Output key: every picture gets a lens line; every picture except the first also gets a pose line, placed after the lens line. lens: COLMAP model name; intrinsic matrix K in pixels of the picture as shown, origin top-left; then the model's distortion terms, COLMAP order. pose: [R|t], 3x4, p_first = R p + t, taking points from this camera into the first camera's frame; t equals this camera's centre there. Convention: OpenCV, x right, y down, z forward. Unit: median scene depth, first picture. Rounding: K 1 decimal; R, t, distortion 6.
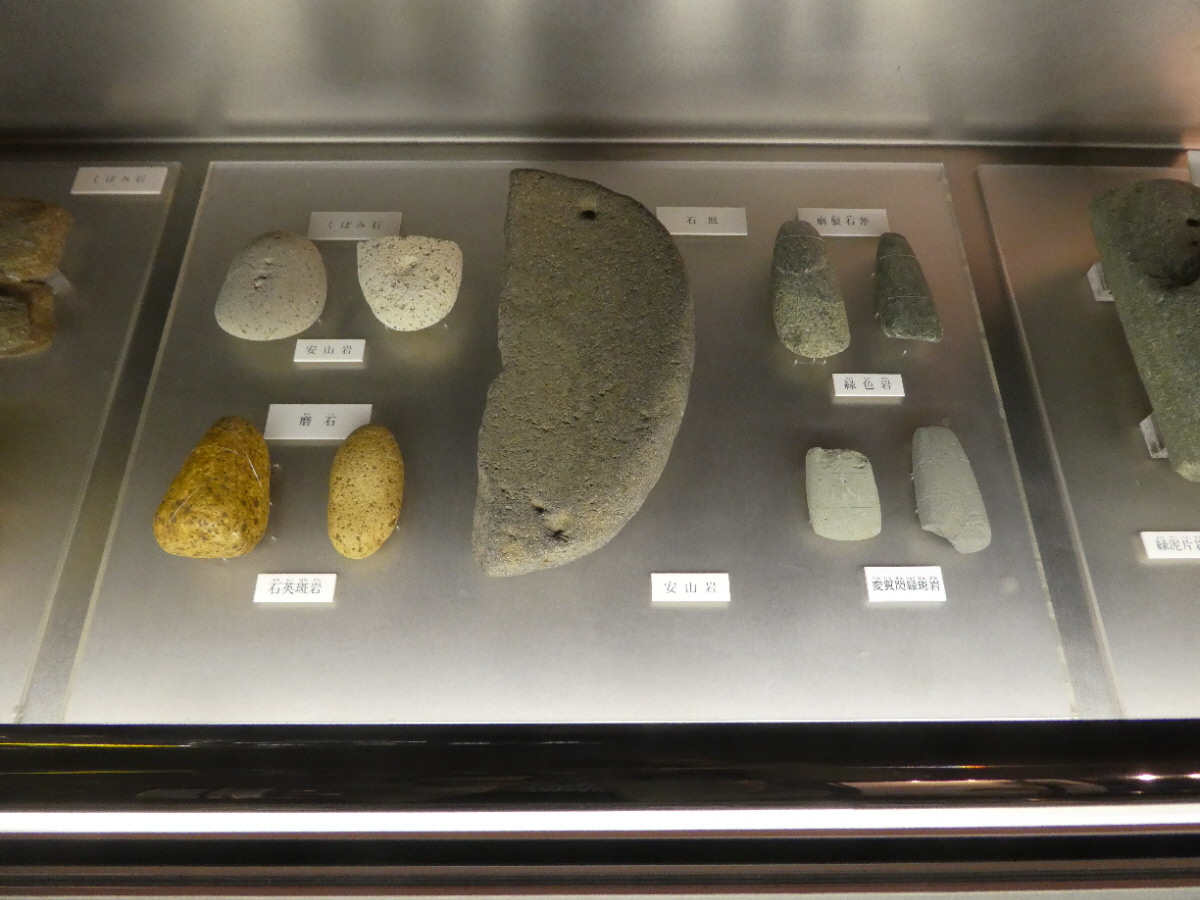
lens RADIAL K [[840.6, 0, 599.7], [0, 840.6, 445.4], [0, 0, 1]] dist [-0.010518, -0.001172]
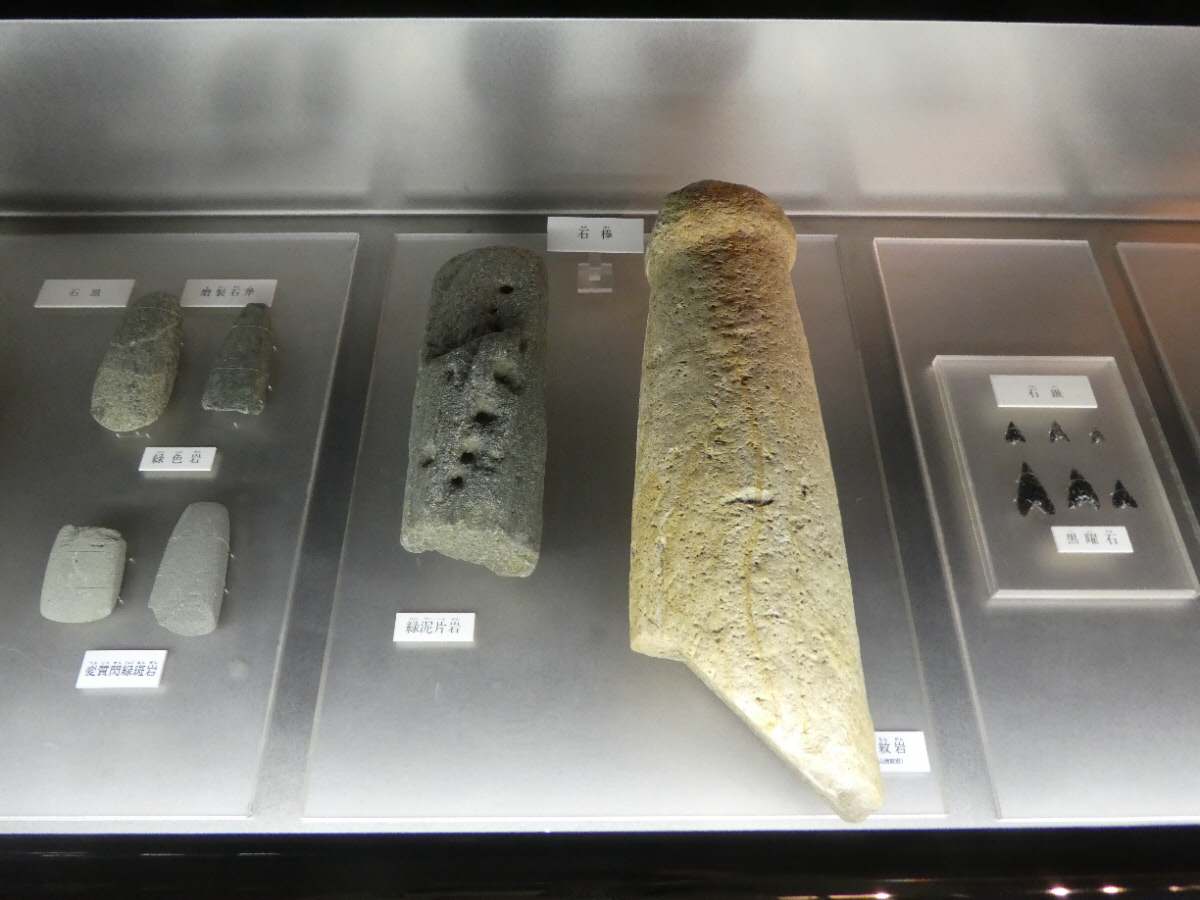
lens RADIAL K [[840.6, 0, 599.1], [0, 840.6, 453.9], [0, 0, 1]] dist [-0.010518, -0.001172]
pose [[0.999933, -0.005781, -0.010075, 0.798056], [0.005097, 0.997765, -0.066626, -0.010466], [0.010437, 0.066571, 0.997727, 0.037874]]
